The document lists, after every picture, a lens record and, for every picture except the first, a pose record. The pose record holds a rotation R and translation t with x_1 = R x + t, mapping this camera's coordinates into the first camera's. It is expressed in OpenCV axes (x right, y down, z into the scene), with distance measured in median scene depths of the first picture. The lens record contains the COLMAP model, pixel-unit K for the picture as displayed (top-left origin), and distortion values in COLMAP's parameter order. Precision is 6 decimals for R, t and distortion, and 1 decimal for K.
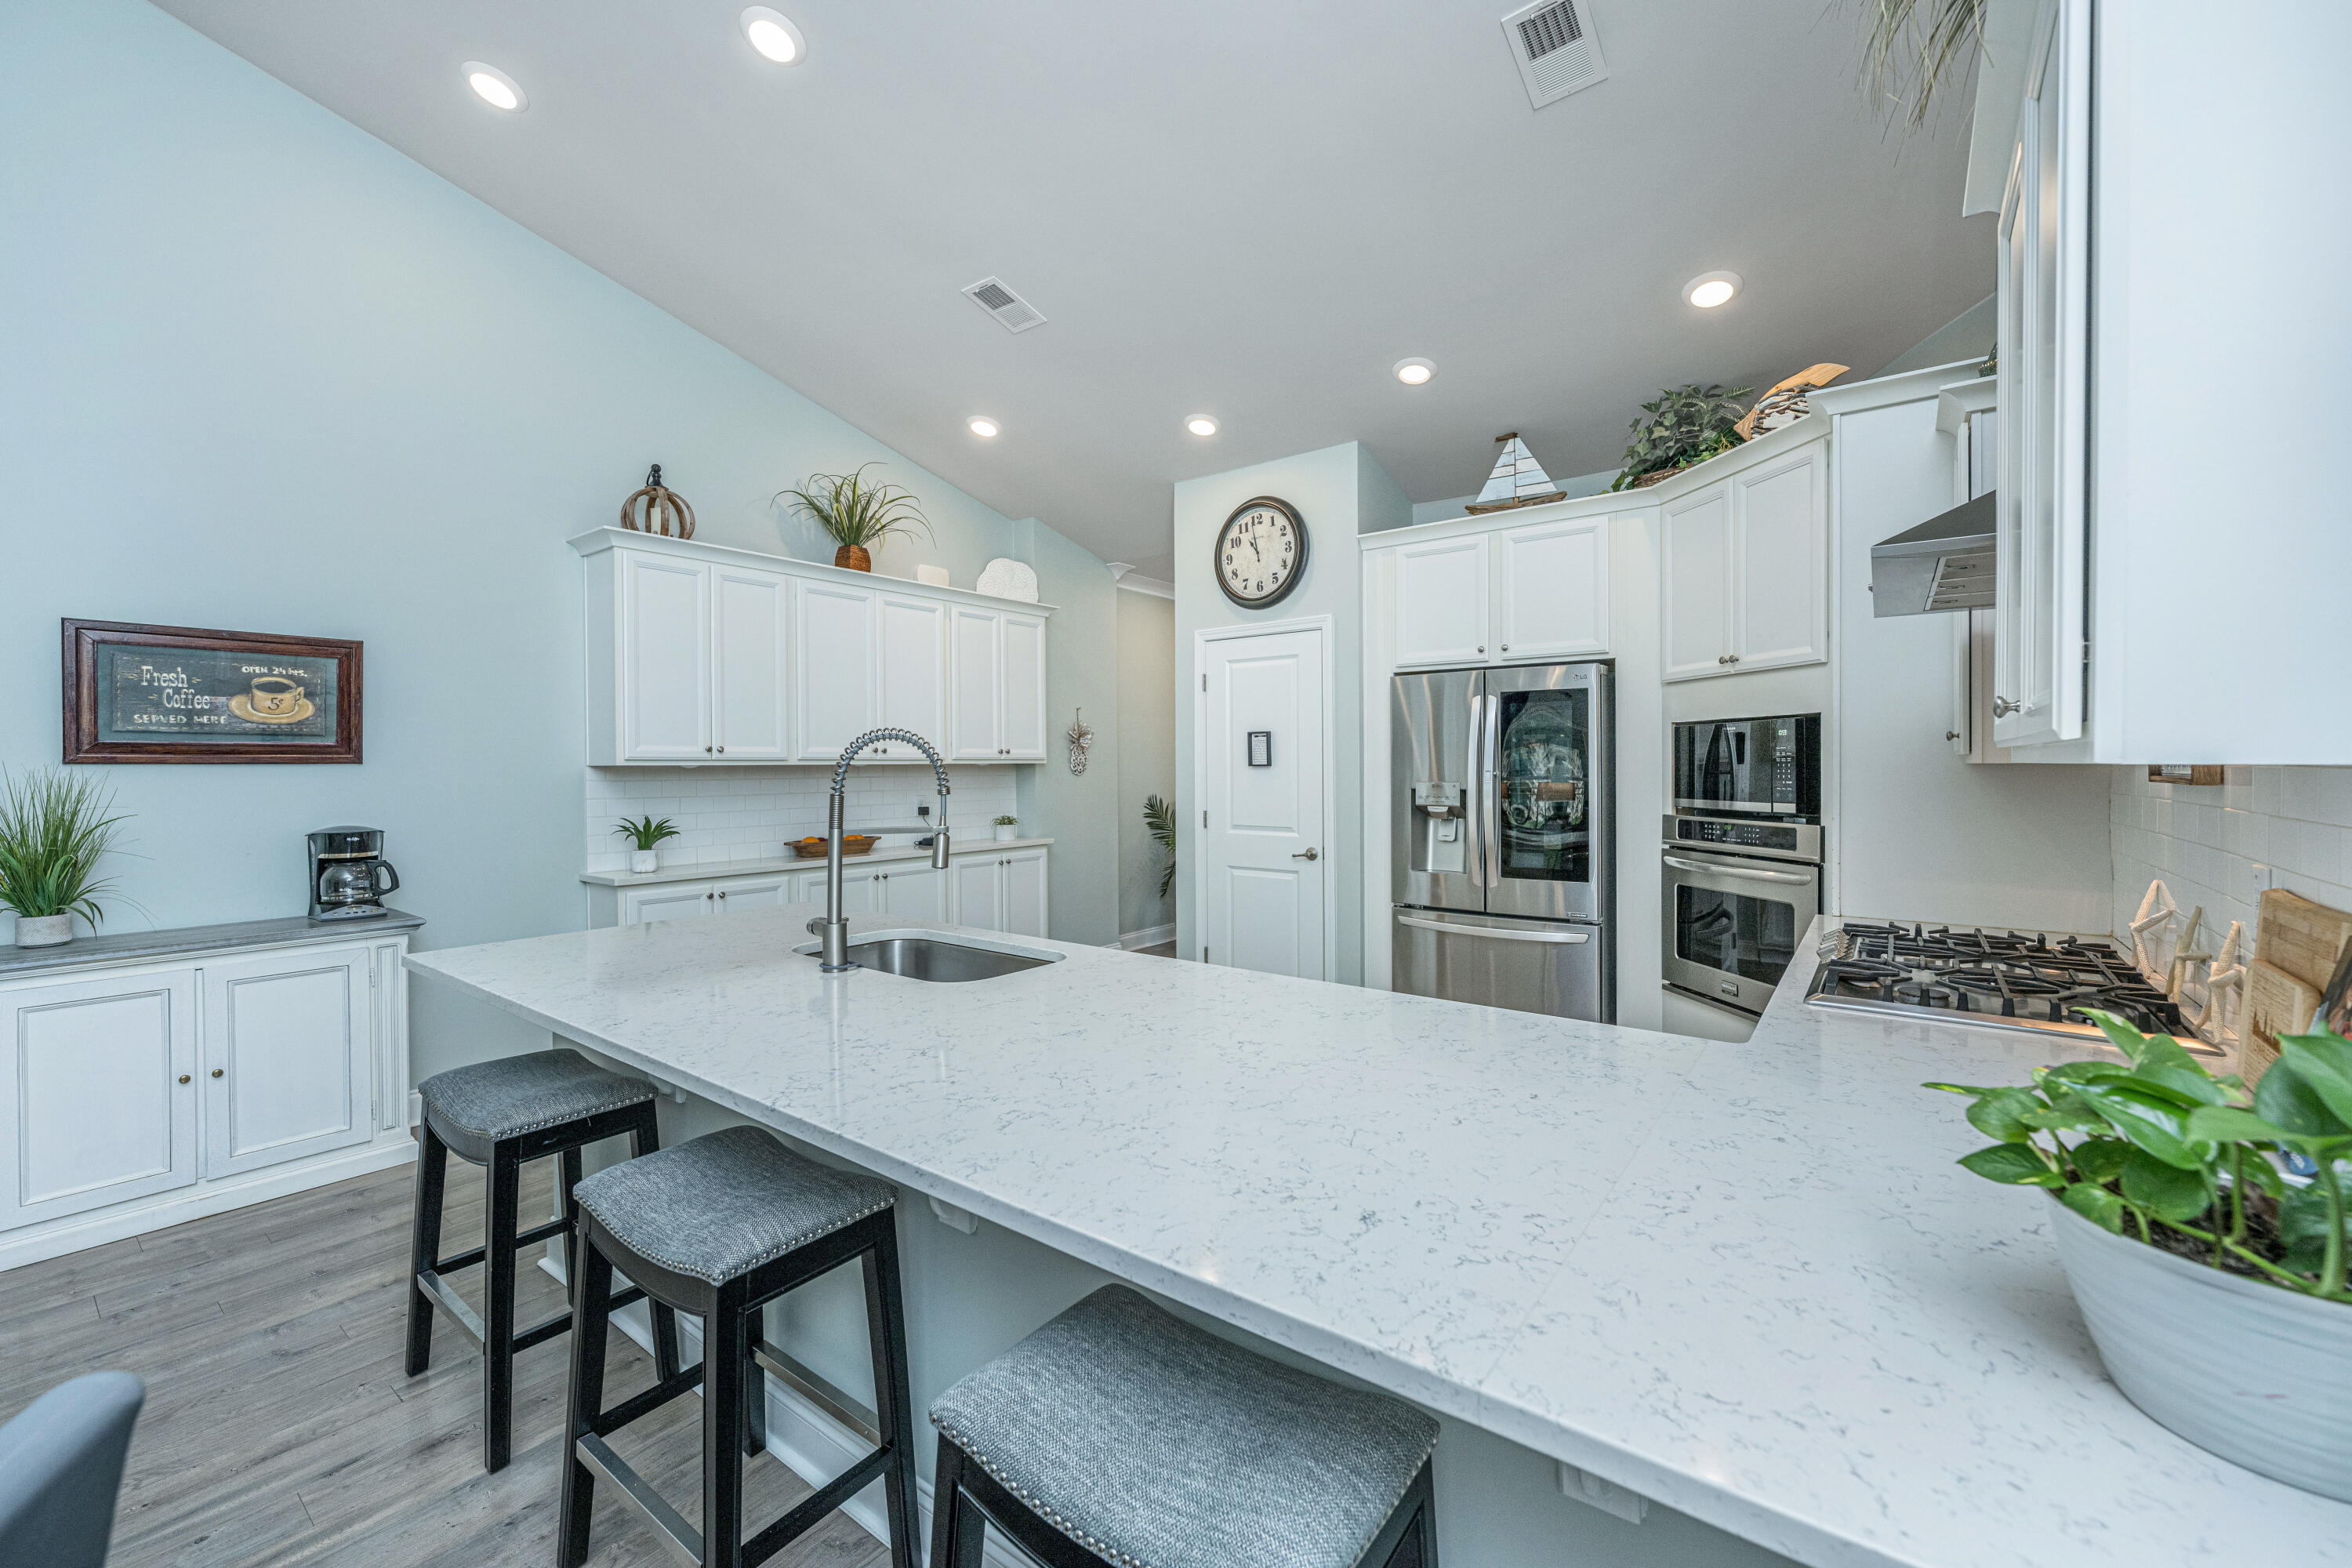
lens RADIAL K [[935.8, 0, 1171.7], [0, 935.8, 778.1], [0, 0, 1]] dist [-0.000372, 0.000471]
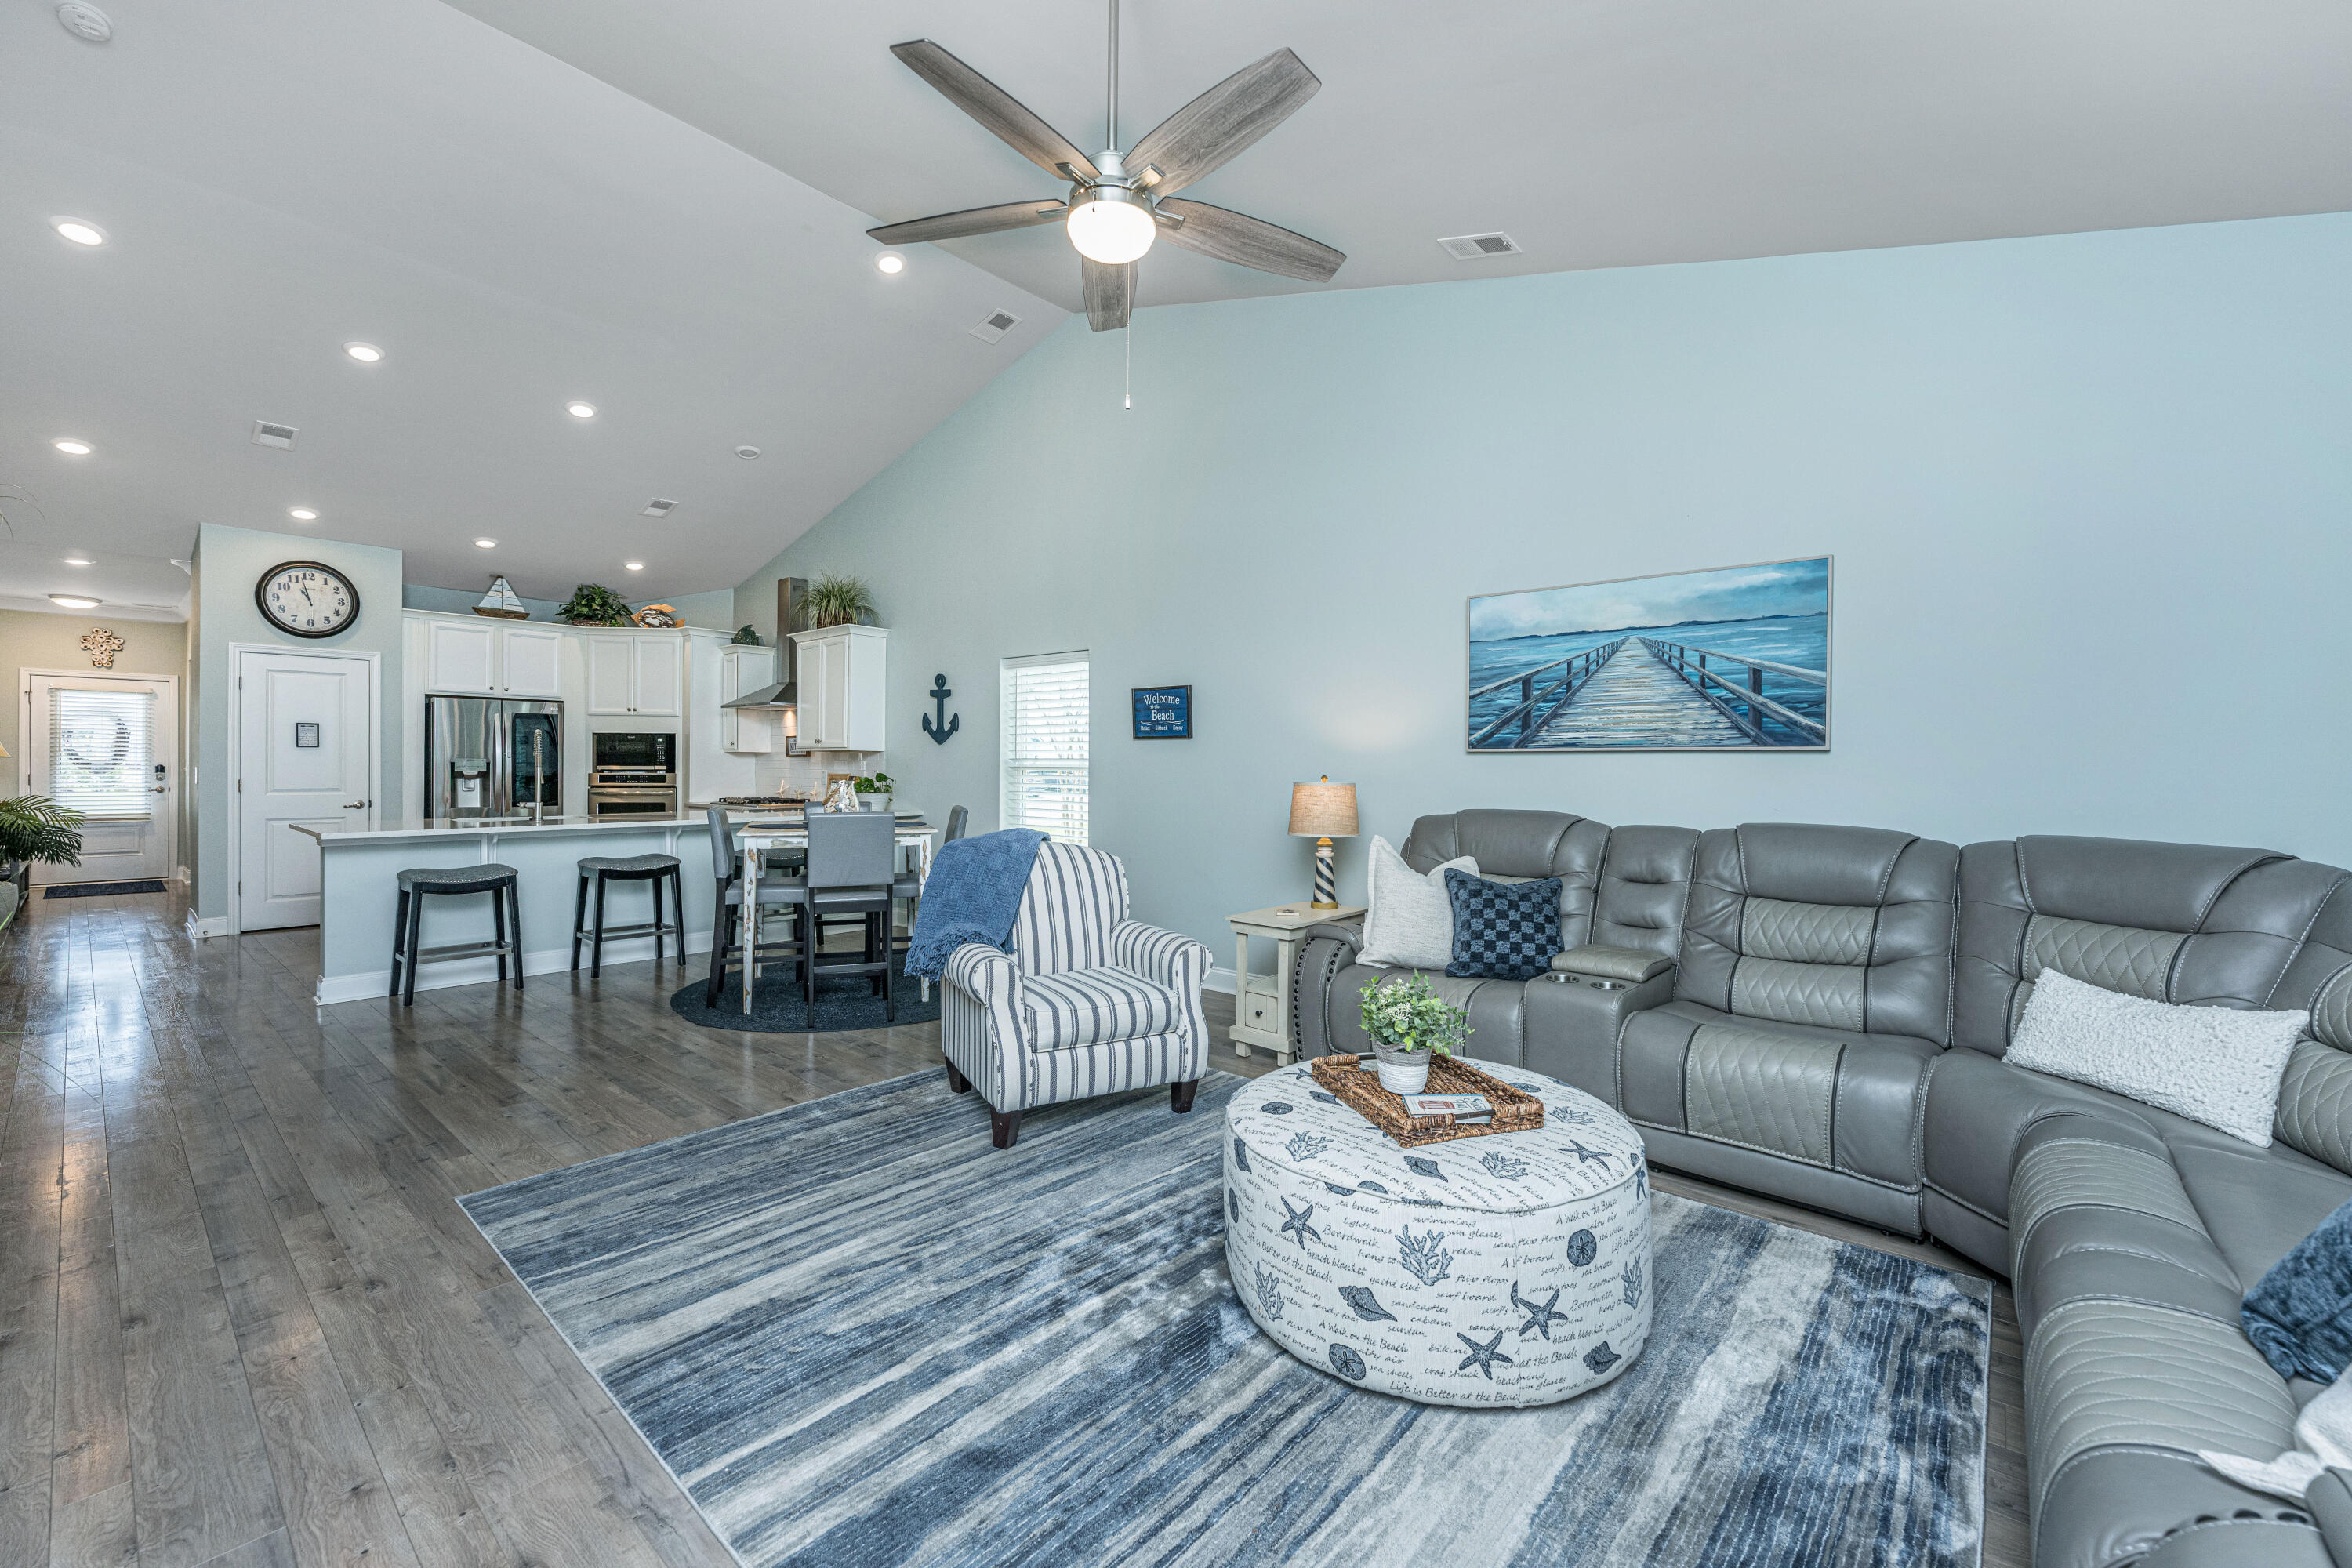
lens RADIAL K [[935.8, 0, 1176.1], [0, 935.8, 772.8], [0, 0, 1]] dist [-0.000372, 0.000471]
pose [[0.039056, -0.004988, 0.999225, -1.954575], [0.007939, 0.999958, 0.004681, 0.047680], [-0.999206, 0.007750, 0.039094, -0.612516]]
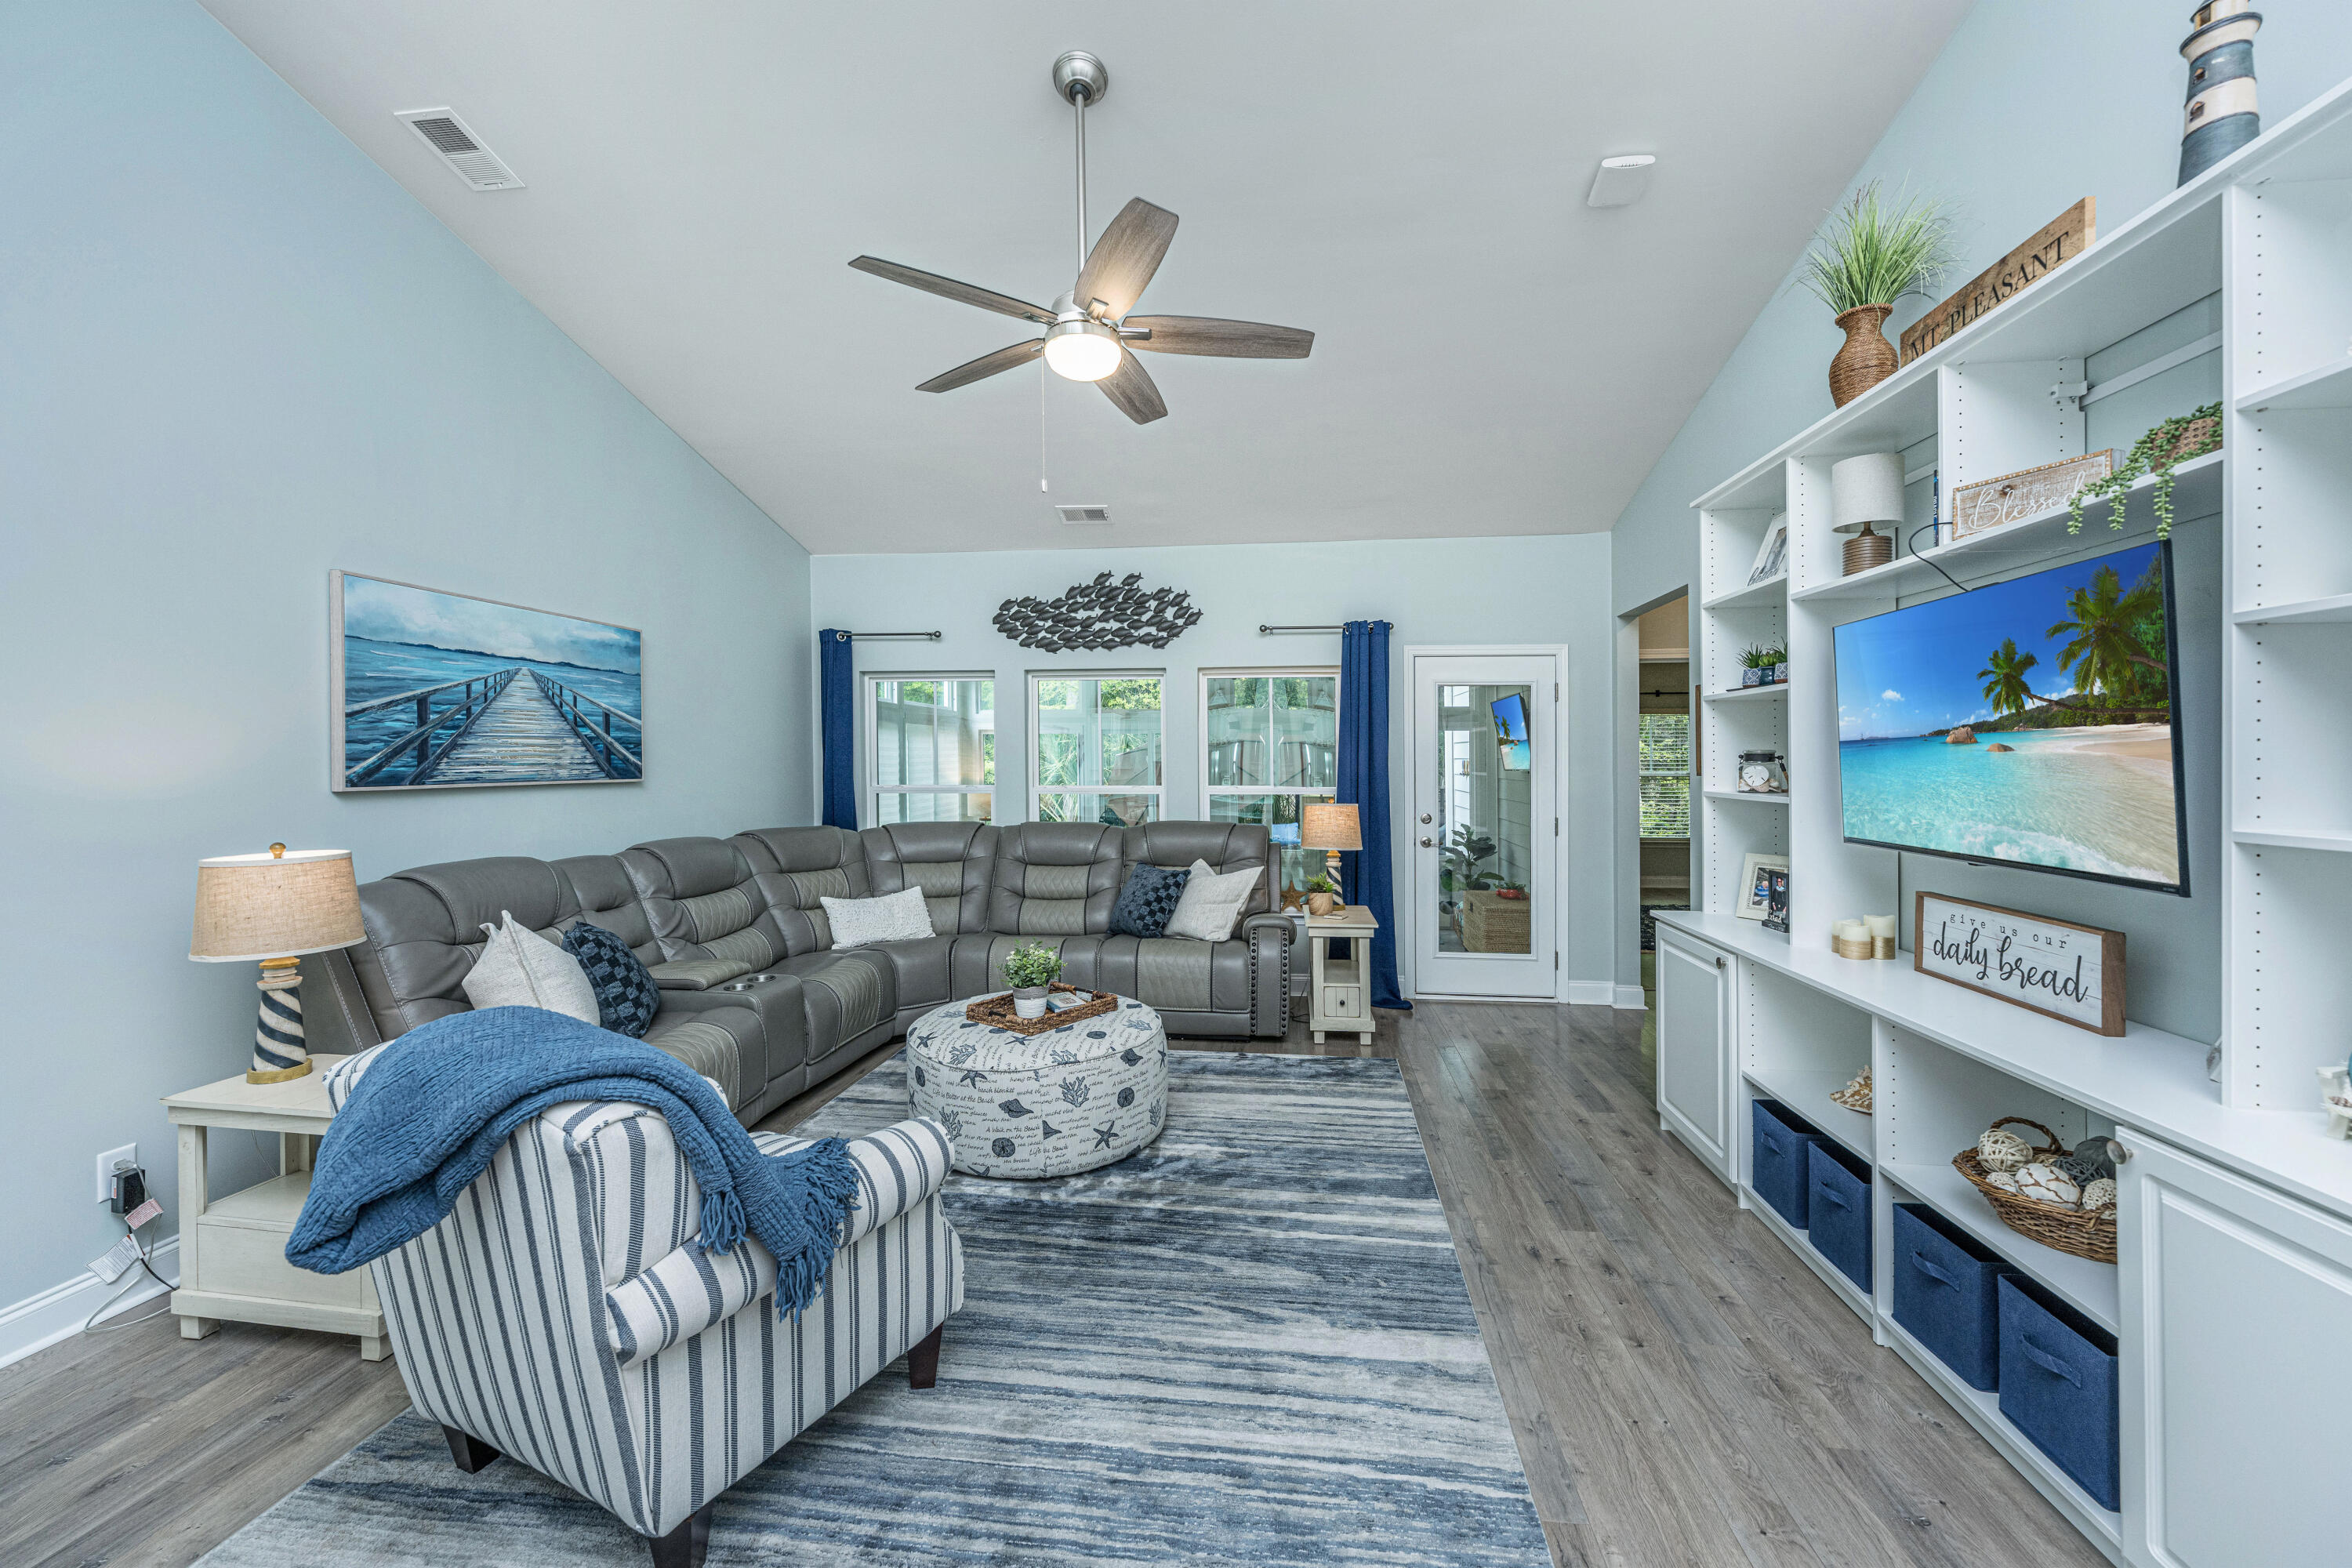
lens RADIAL K [[935.8, 0, 1186.6], [0, 935.8, 769.1], [0, 0, 1]] dist [-0.000372, 0.000471]
pose [[-0.849567, 0.011517, -0.527354, -0.830091], [-0.000318, 0.999750, 0.022346, -0.016404], [0.527480, 0.019152, -0.849352, 0.247214]]
